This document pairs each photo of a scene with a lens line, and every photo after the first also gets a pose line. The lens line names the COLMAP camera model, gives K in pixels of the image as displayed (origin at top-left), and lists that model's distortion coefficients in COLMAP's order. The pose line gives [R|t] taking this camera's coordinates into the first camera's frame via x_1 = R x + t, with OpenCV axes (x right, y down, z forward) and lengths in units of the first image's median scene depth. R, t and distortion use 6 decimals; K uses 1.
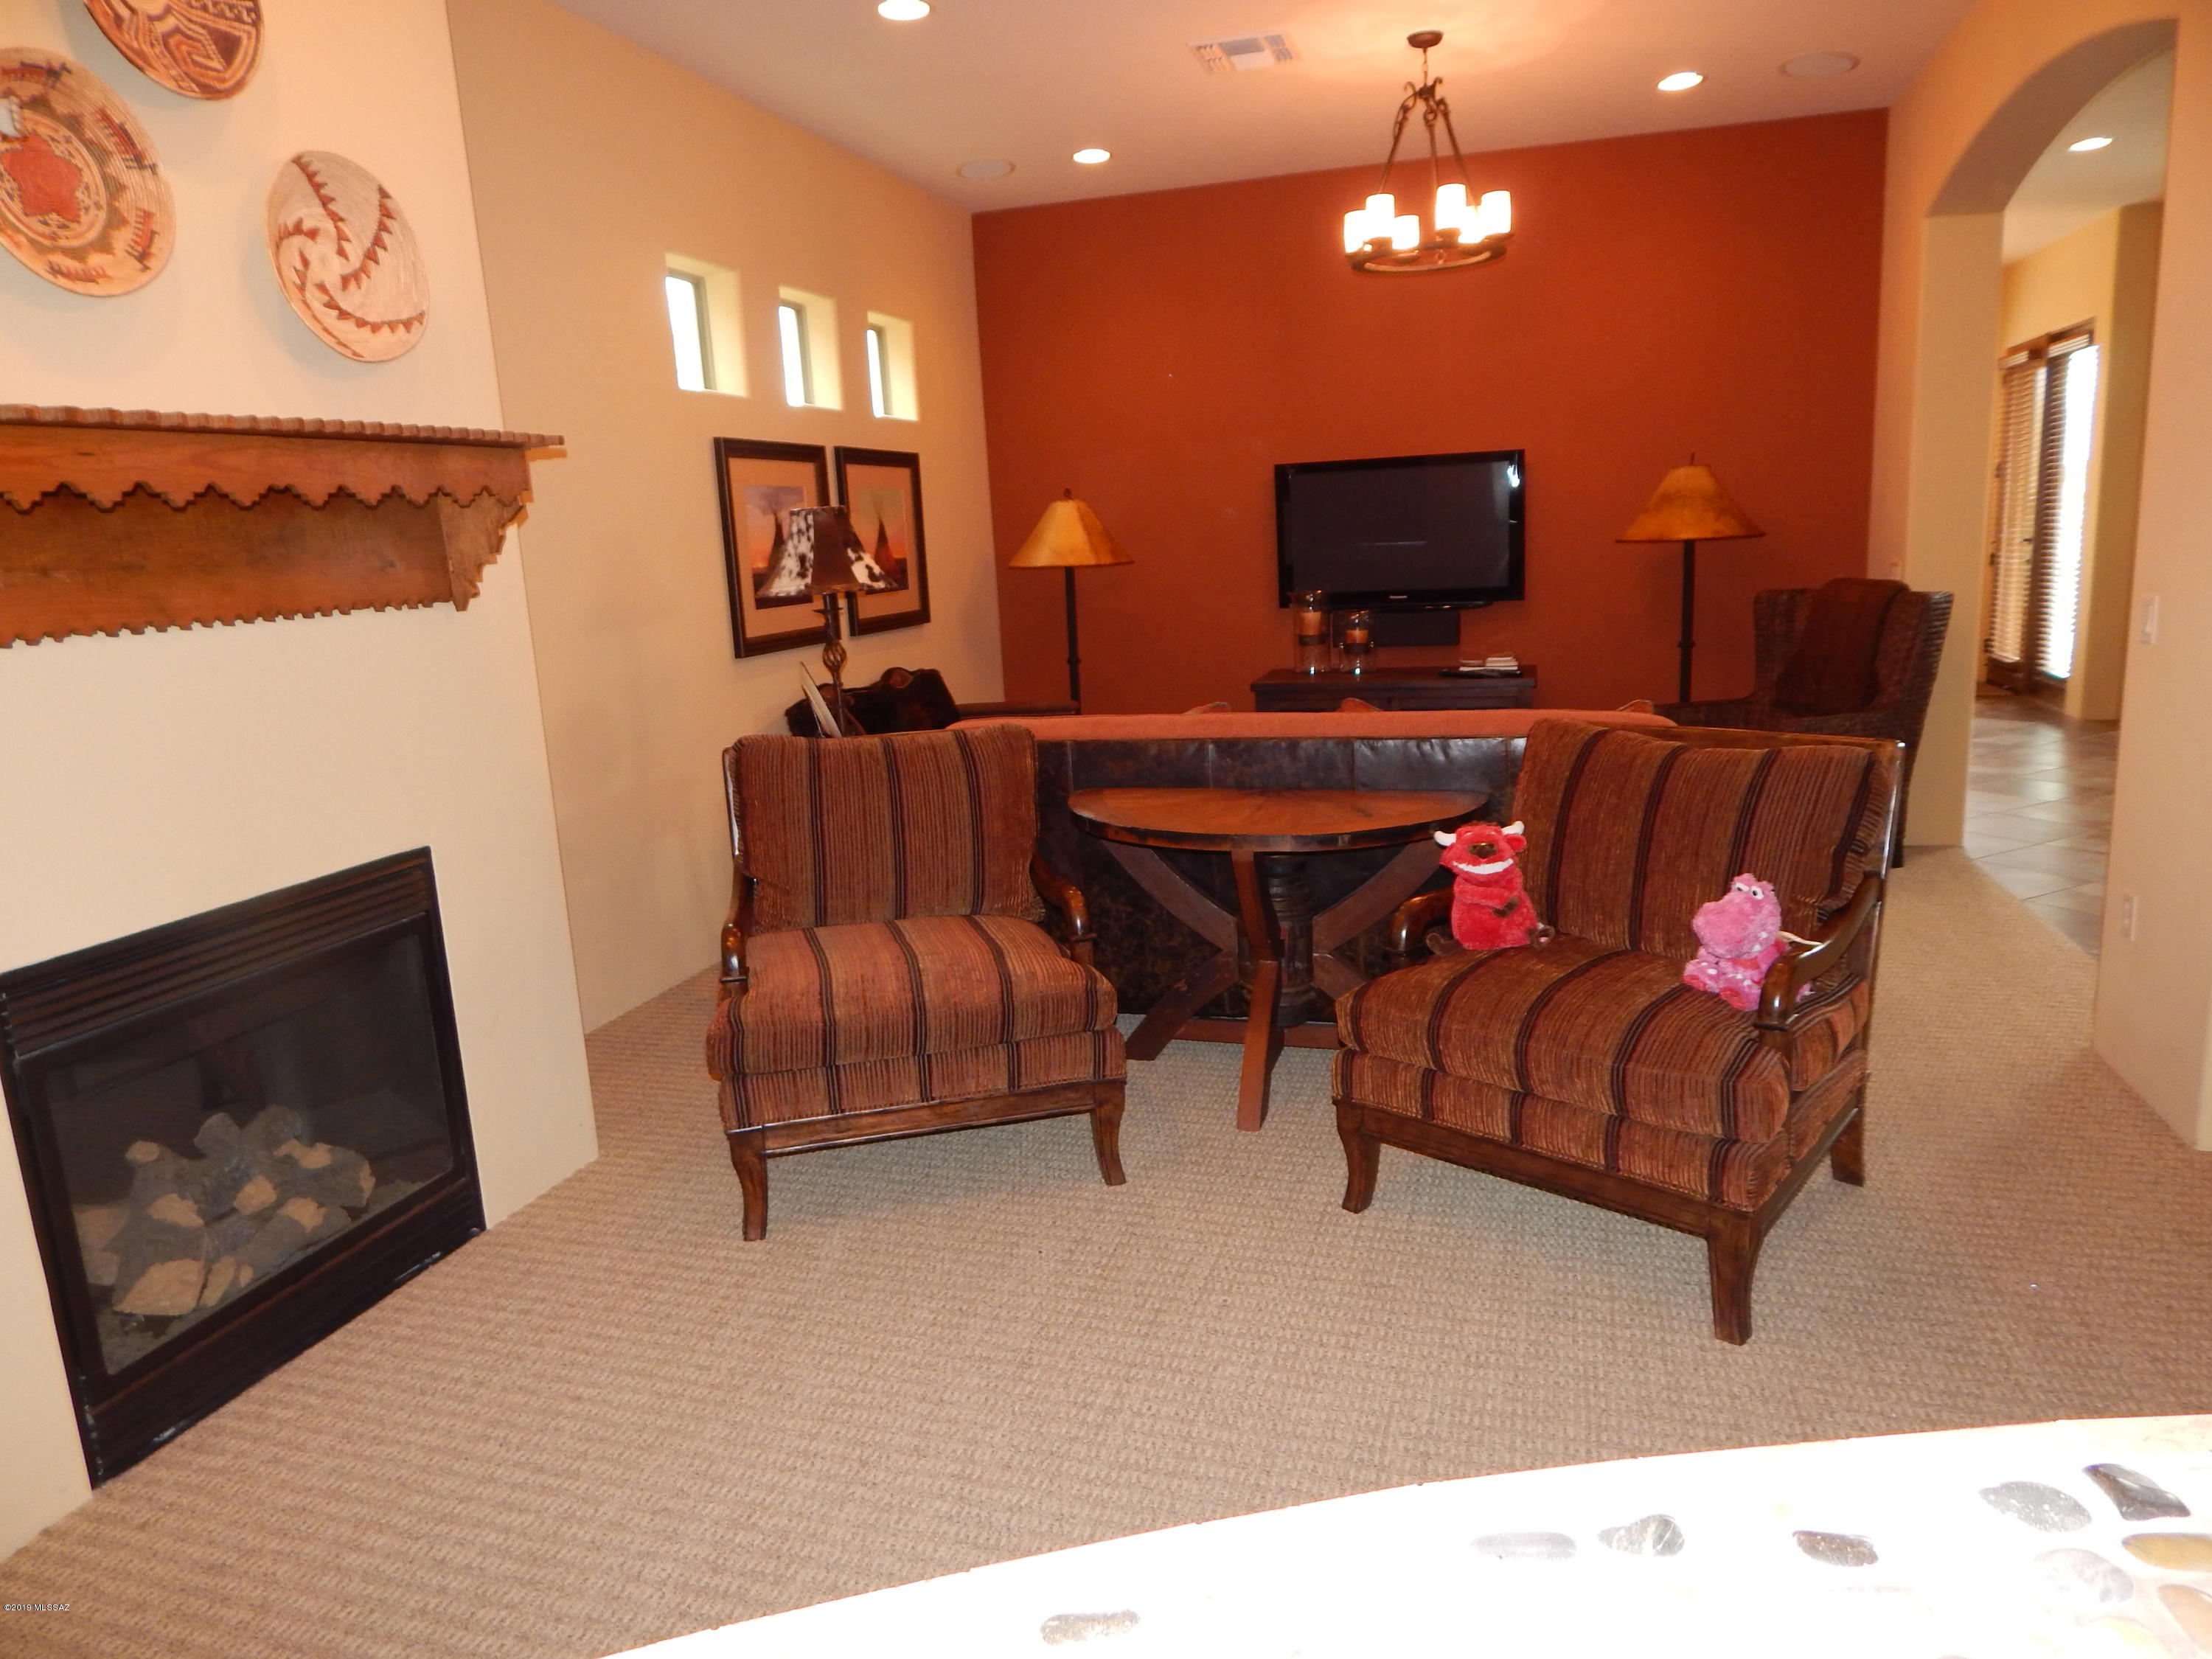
lens RADIAL K [[1450.2, 0, 1117.7], [0, 1450.2, 812.0], [0, 0, 1]] dist [-0.003710, -0.004305]
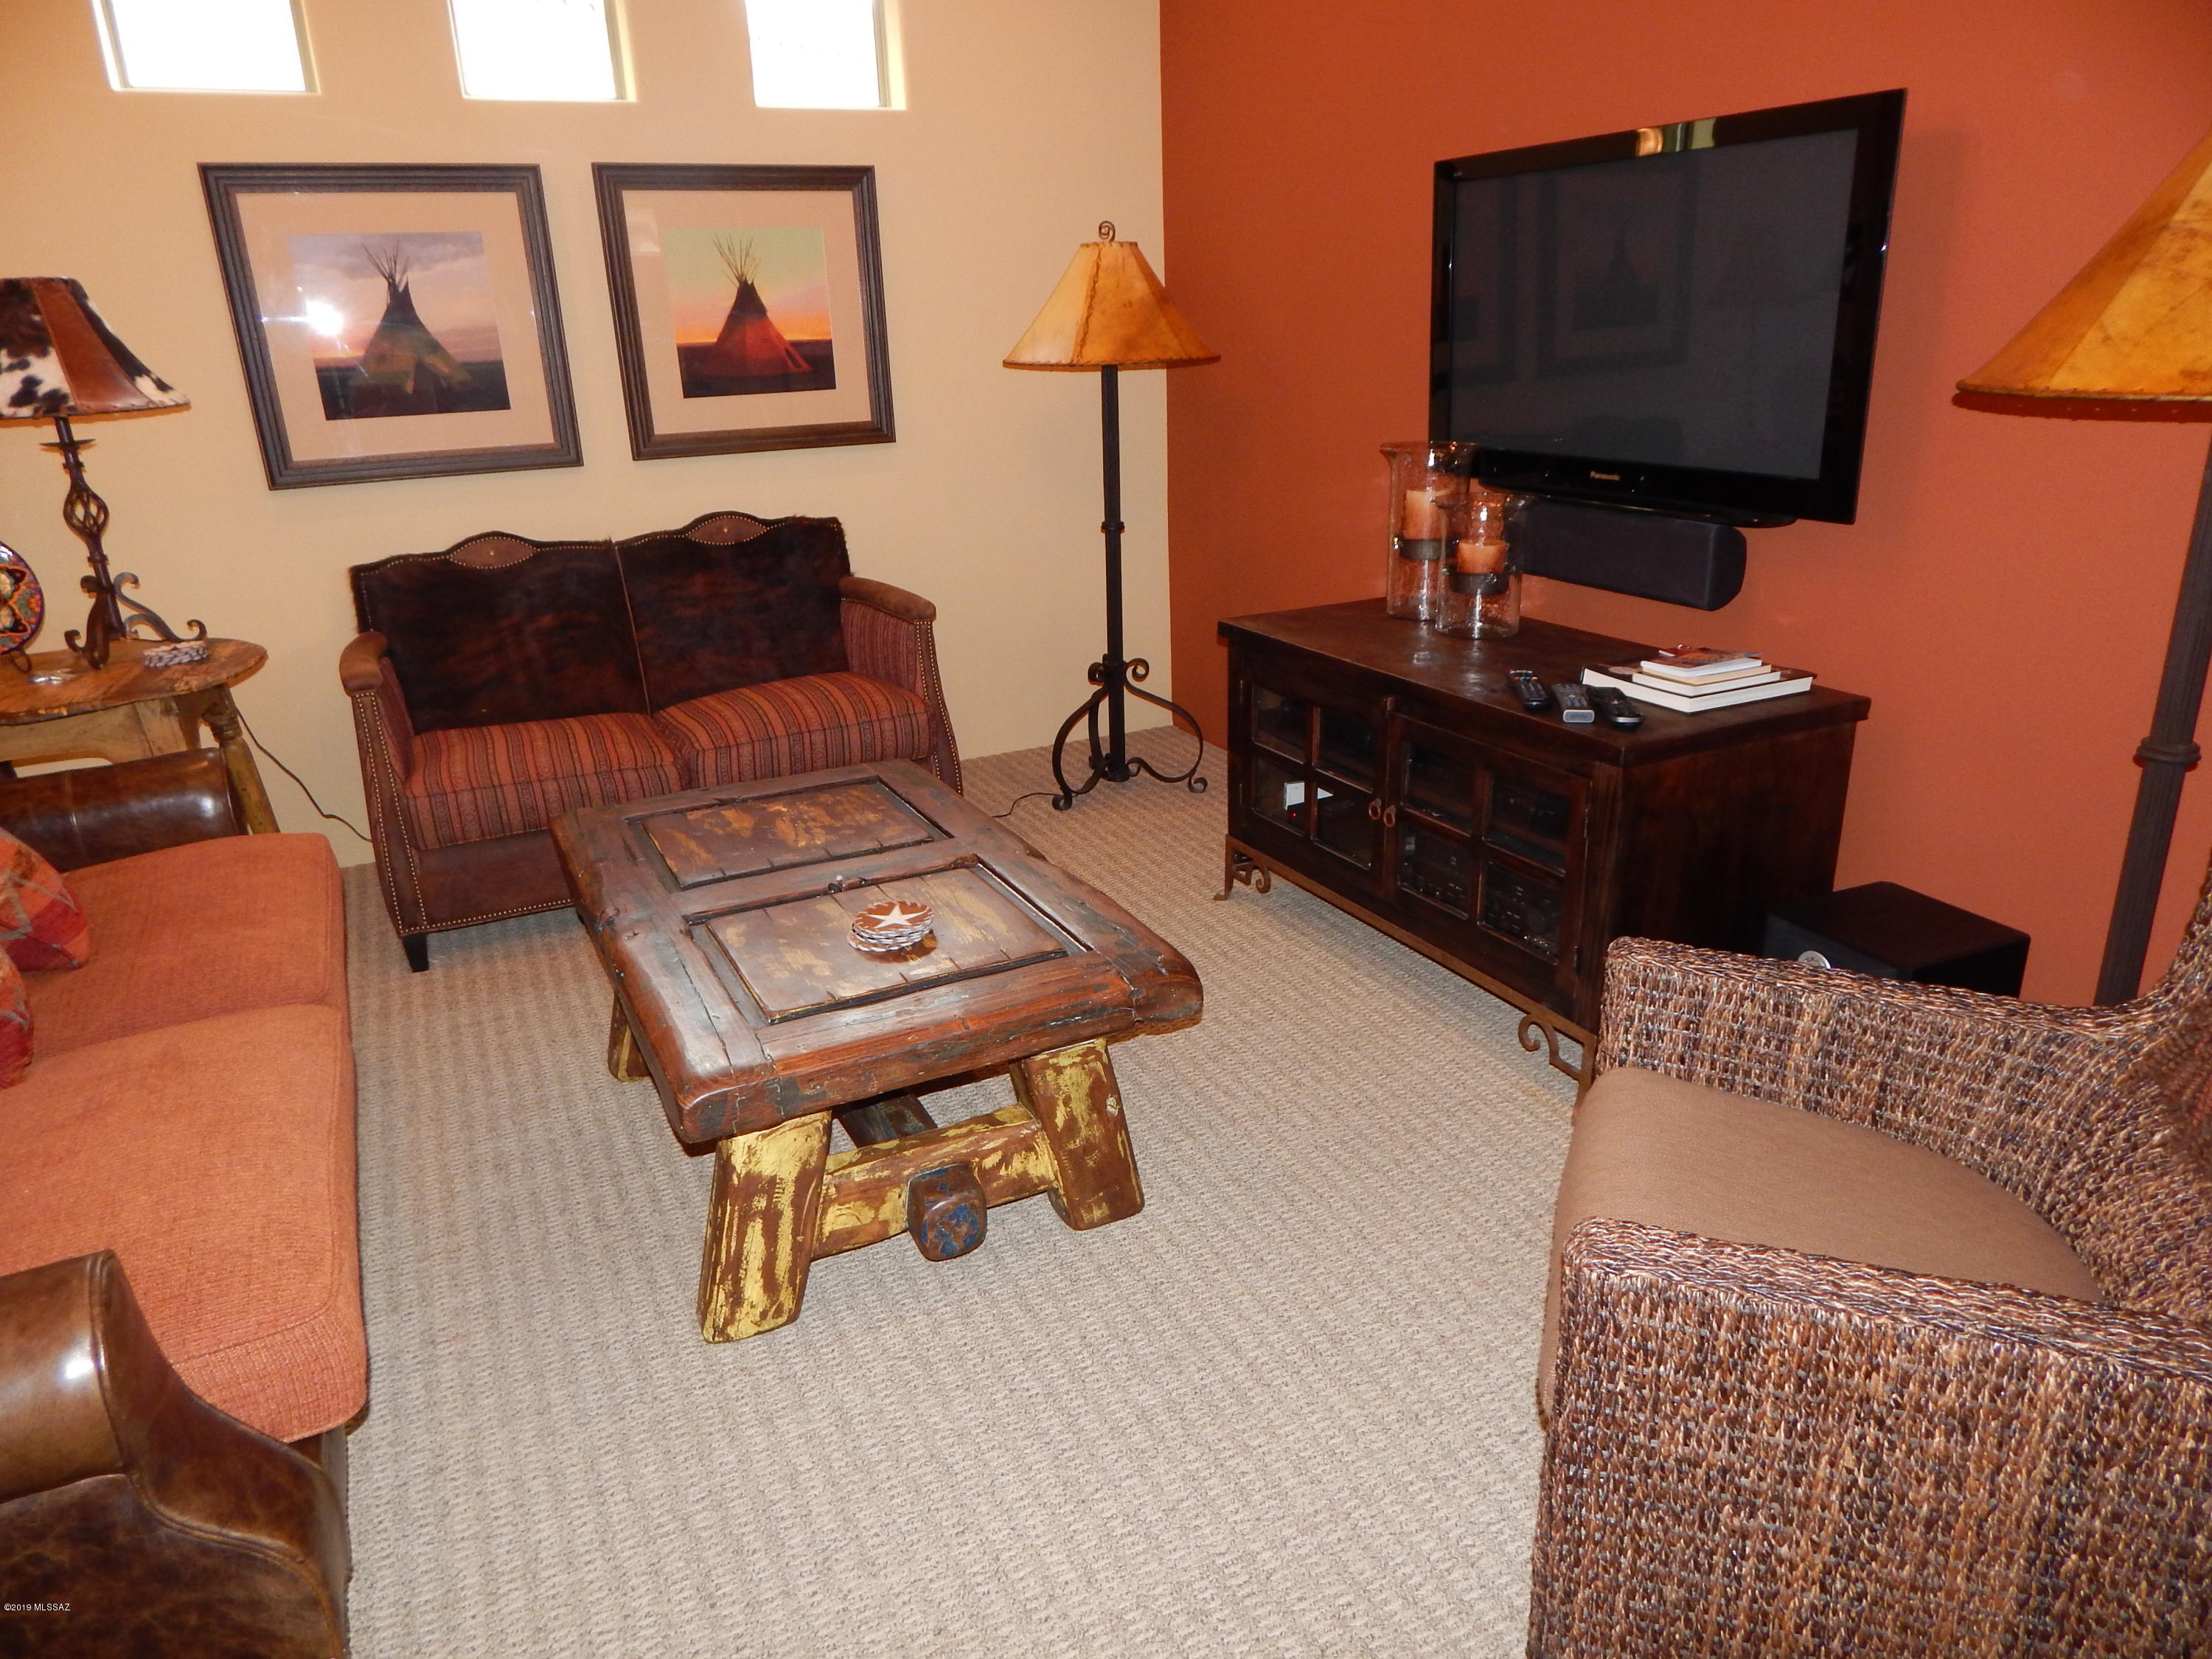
lens RADIAL K [[1469.9, 0, 1119.4], [0, 1469.9, 795.1], [0, 0, 1]] dist [0.004691, -0.007692]
pose [[0.690893, 0.259134, -0.674919, 0.514567], [-0.135577, 0.963432, 0.231123, -0.171591], [0.710131, -0.068178, 0.700761, 0.720811]]
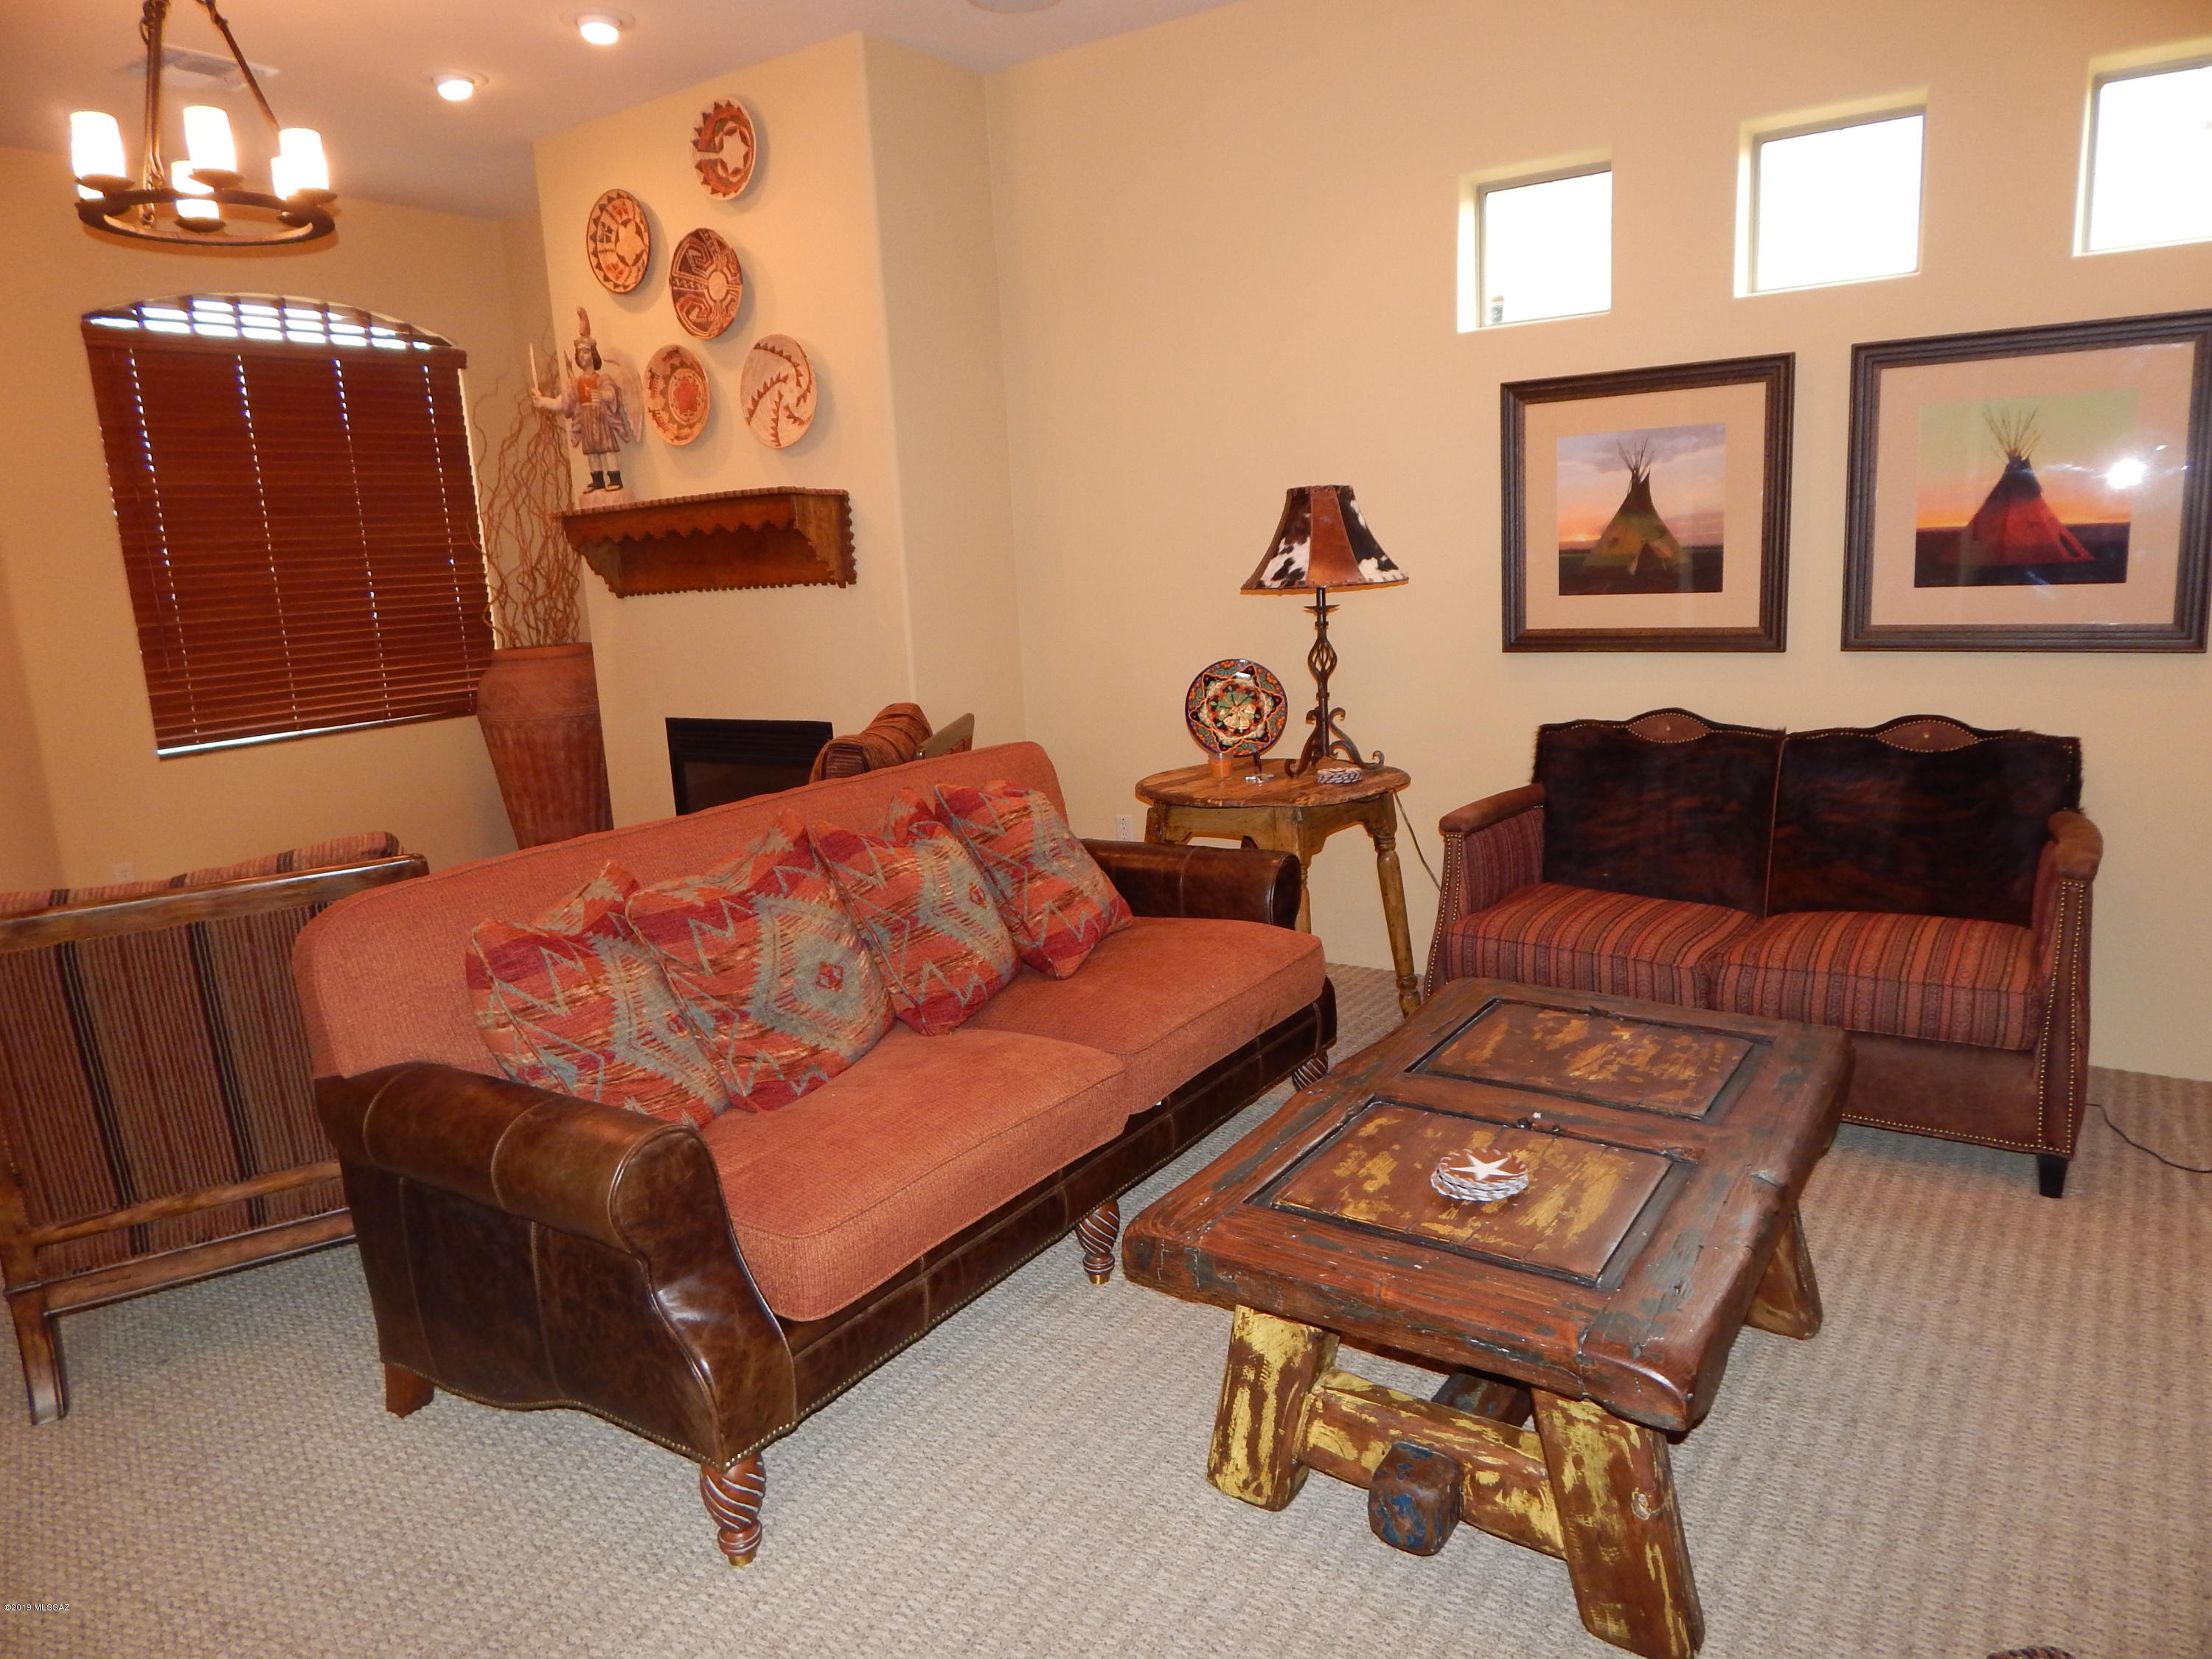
lens RADIAL K [[1469.9, 0, 1119.4], [0, 1469.9, 795.1], [0, 0, 1]] dist [0.004691, -0.007692]
pose [[-0.296408, 0.235287, -0.925625, 0.555487], [-0.107214, 0.954855, 0.277050, -0.219189], [0.949025, 0.181360, -0.257800, 0.945395]]
